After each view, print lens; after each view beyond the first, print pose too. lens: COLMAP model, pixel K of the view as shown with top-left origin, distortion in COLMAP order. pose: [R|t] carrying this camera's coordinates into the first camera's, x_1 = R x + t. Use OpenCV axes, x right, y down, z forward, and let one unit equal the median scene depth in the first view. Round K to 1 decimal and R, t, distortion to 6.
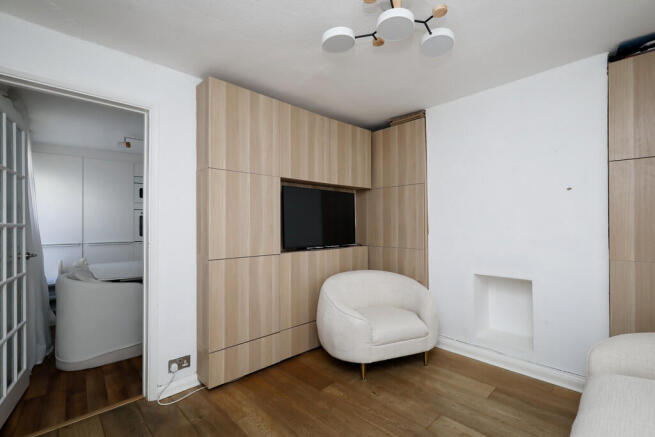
lens RADIAL K [[298.5, 0, 328.6], [0, 298.5, 222.0], [0, 0, 1]] dist [-0.001508, -0.000274]
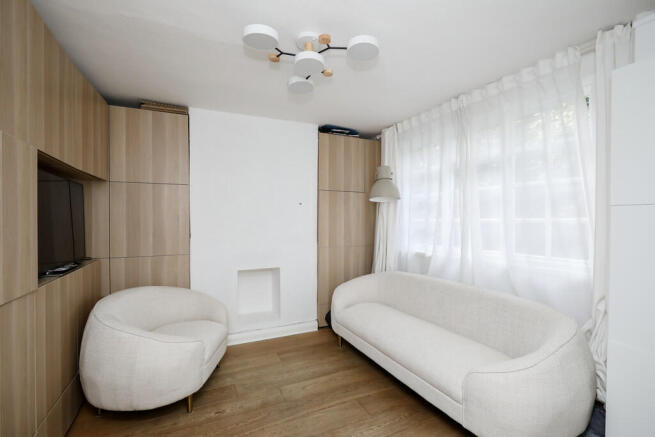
lens RADIAL K [[304.7, 0, 325.7], [0, 304.7, 219.5], [0, 0, 1]] dist [0.000358, 0.000085]
pose [[0.309751, 0.001220, 0.950817, -0.561279], [-0.007313, 0.999973, 0.001100, -0.027622], [-0.950790, -0.007293, 0.309751, 0.339624]]
